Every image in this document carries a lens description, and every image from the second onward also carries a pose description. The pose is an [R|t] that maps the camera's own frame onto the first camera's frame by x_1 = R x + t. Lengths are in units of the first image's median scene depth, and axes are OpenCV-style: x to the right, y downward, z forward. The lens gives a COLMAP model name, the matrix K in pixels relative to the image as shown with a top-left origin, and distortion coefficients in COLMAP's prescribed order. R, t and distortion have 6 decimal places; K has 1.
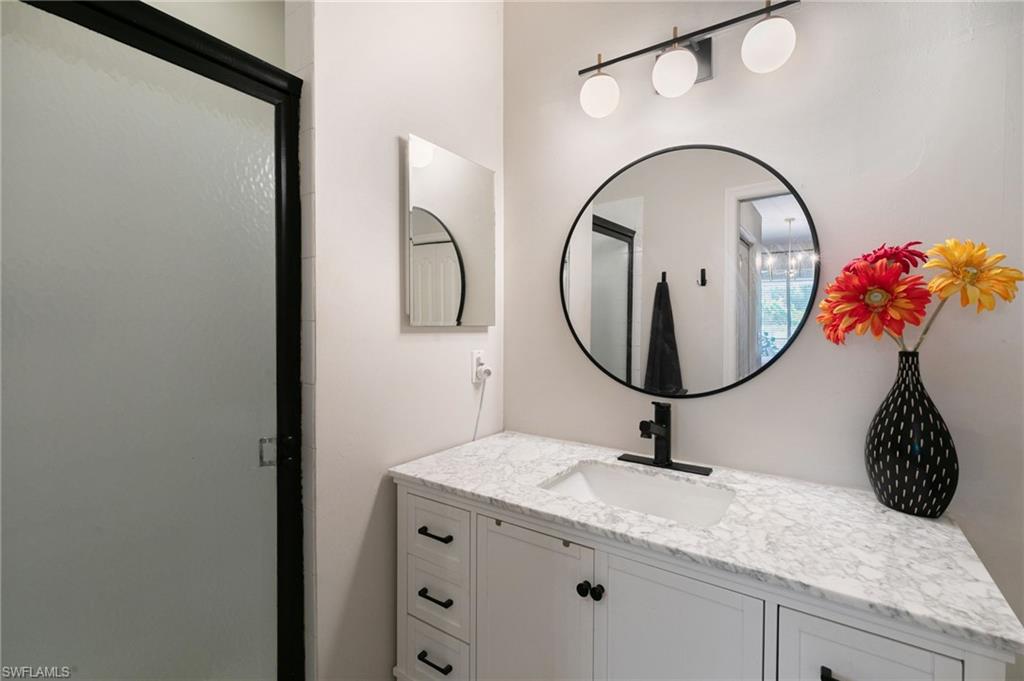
lens RADIAL K [[468.2, 0, 513.2], [0, 468.2, 334.9], [0, 0, 1]] dist [0.004075, 0.000271]
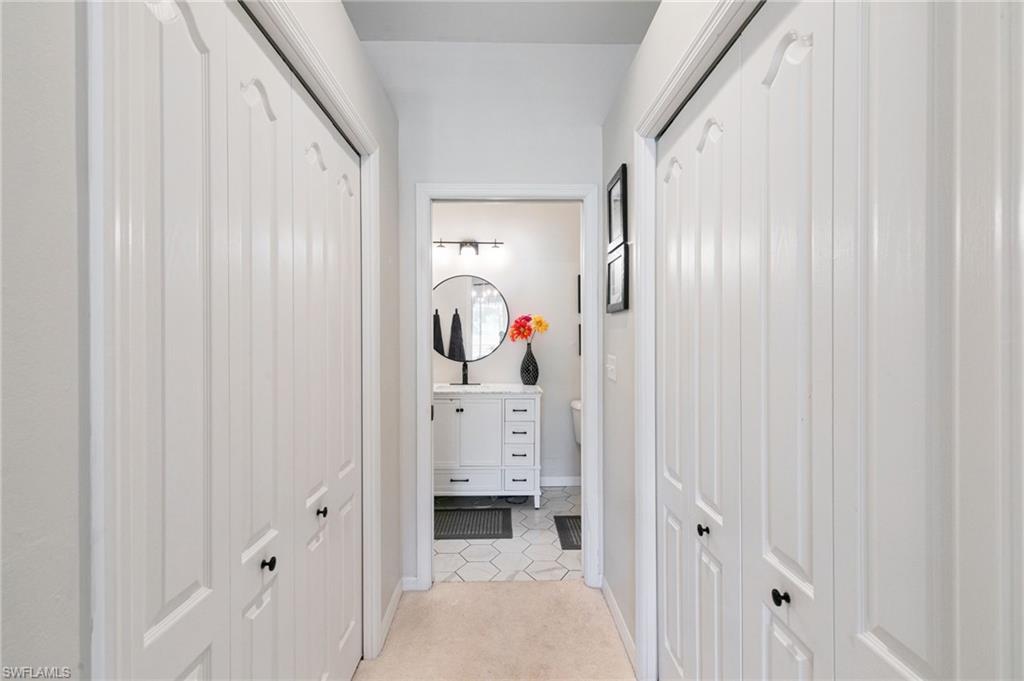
lens RADIAL K [[468.2, 0, 512.5], [0, 468.2, 337.9], [0, 0, 1]] dist [0.004075, 0.000271]
pose [[0.813555, -0.007786, 0.581436, -1.499339], [0.014223, 0.999878, -0.006511, 0.014877], [-0.581314, 0.013567, 0.813566, -2.048039]]
